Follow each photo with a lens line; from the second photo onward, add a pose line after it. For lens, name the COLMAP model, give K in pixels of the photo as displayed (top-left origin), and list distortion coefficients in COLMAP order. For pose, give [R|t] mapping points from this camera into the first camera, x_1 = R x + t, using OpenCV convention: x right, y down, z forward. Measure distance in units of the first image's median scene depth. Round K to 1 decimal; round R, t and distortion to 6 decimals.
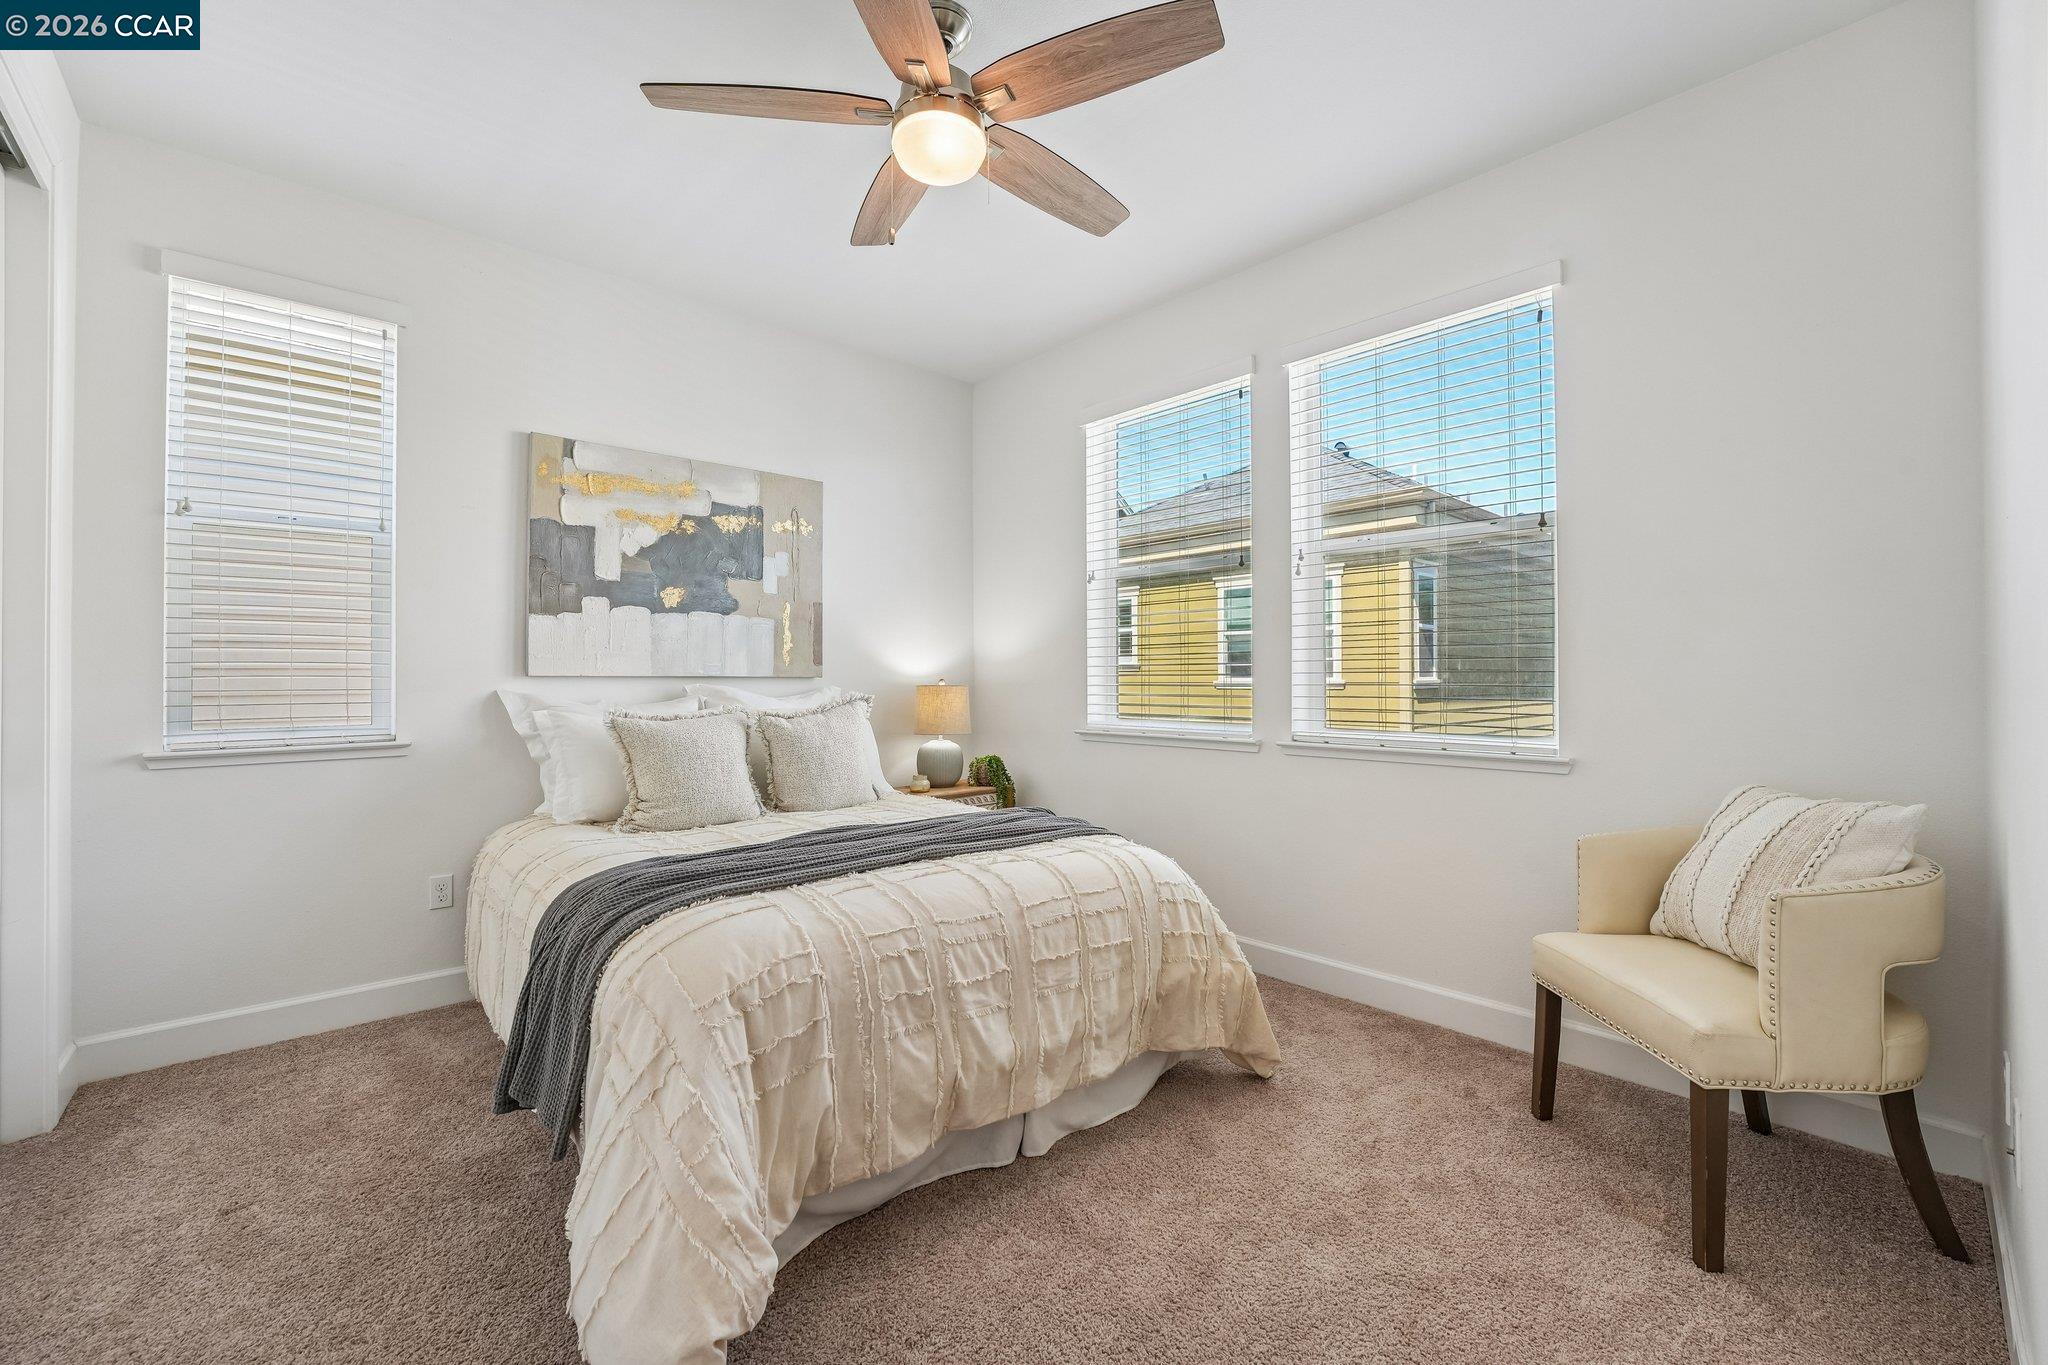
lens RADIAL K [[833.5, 0, 1023.0], [0, 833.5, 673.4], [0, 0, 1]] dist [-0.000271, -0.000092]
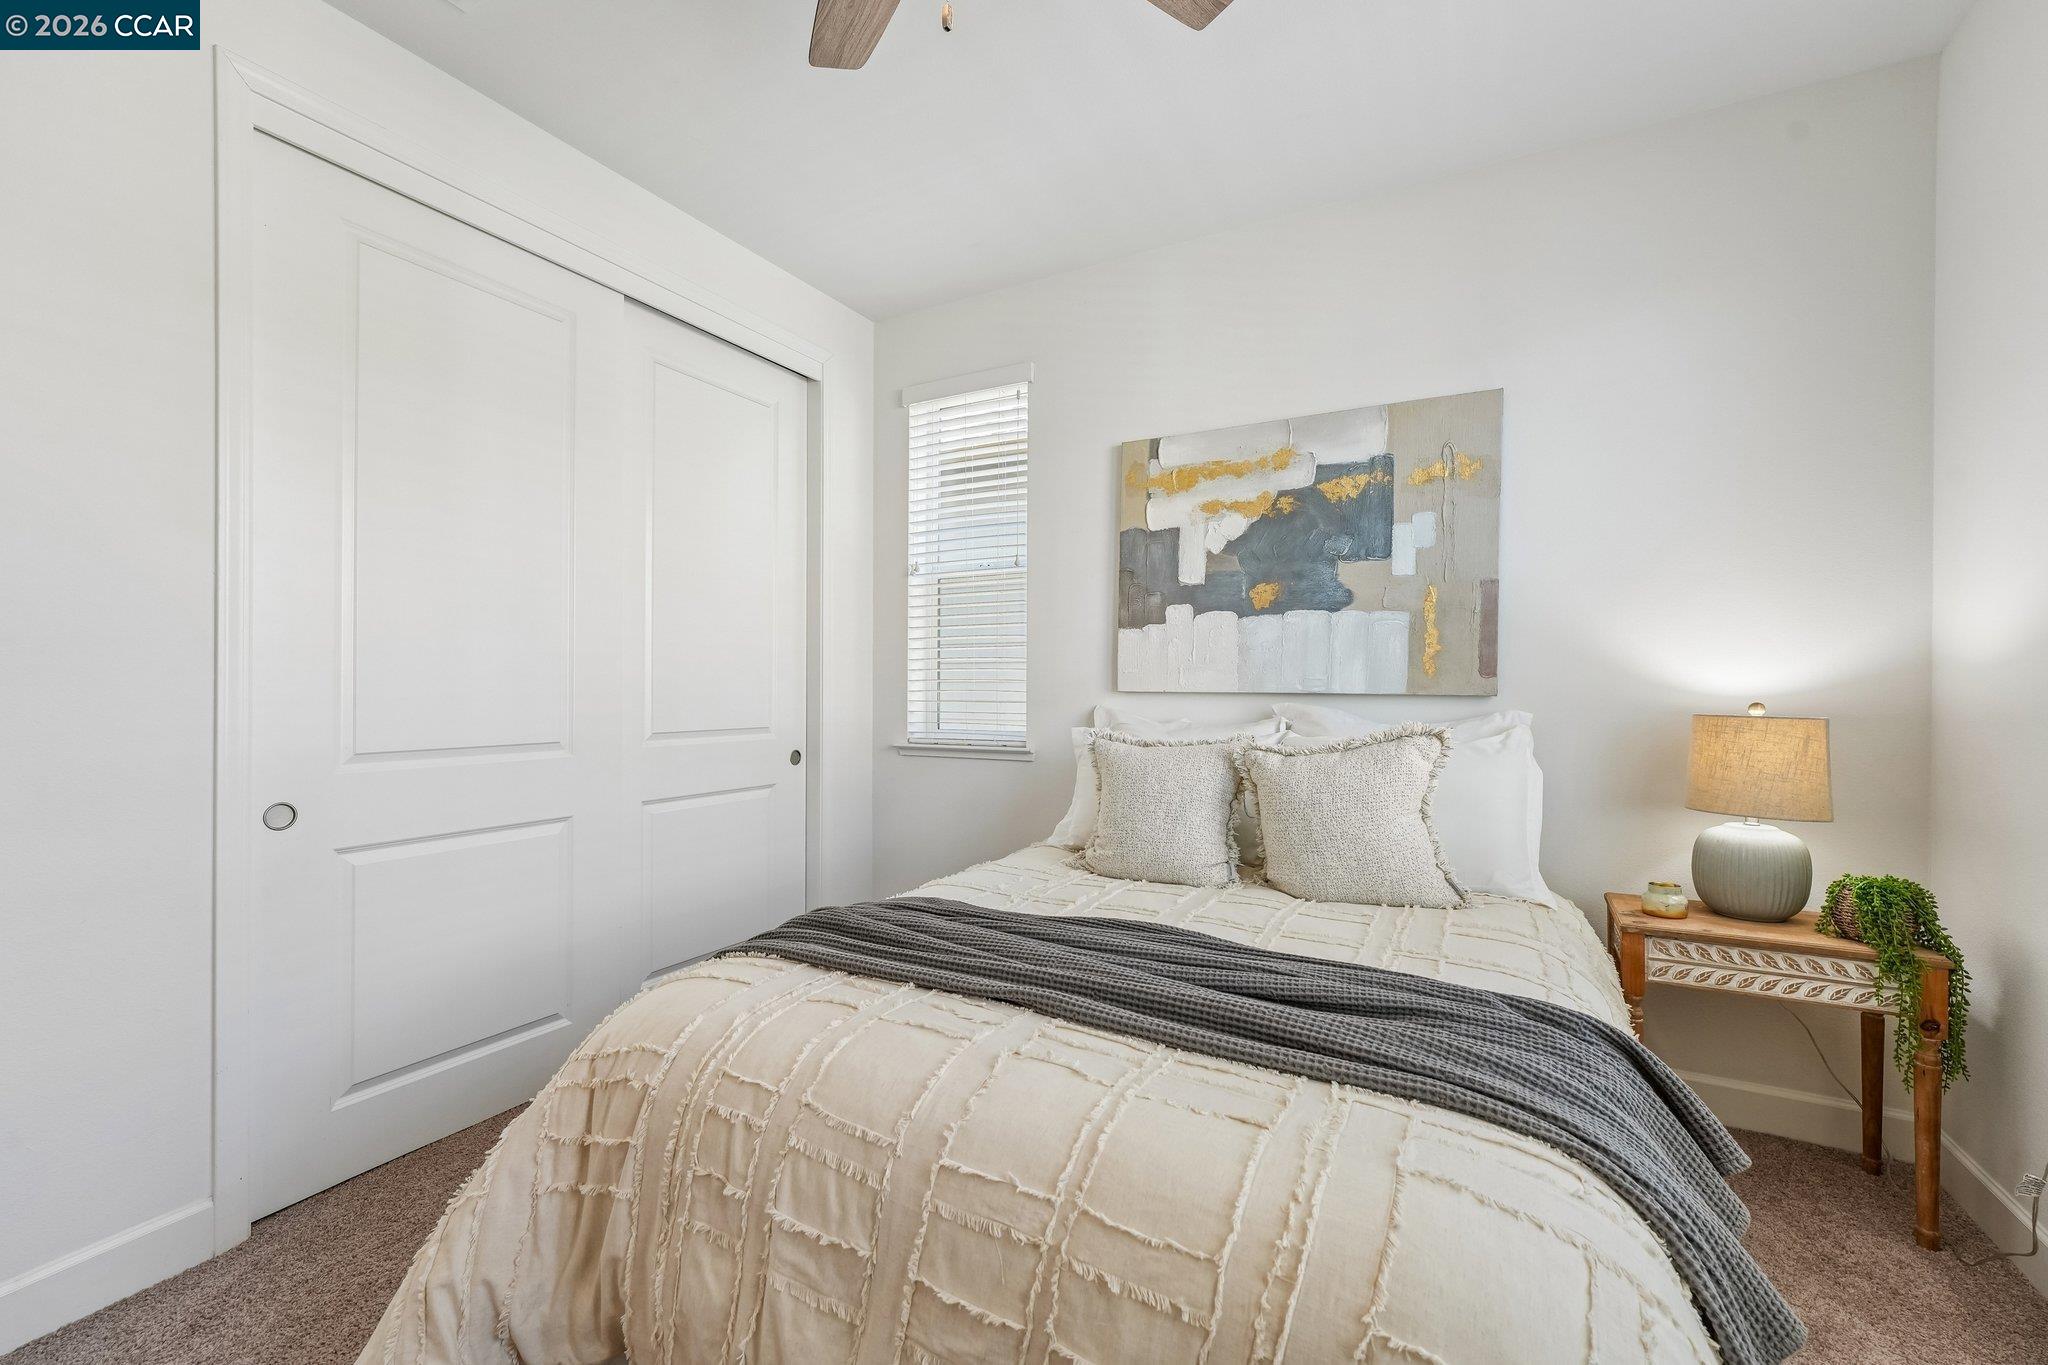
lens RADIAL K [[865.8, 0, 1046.1], [0, 865.8, 682.6], [0, 0, 1]] dist [0.010831, -0.007867]
pose [[0.329017, 0.000394, -0.944324, 0.305193], [0.001889, 0.999998, 0.001075, -0.007775], [0.944322, -0.002137, 0.329016, 0.514361]]
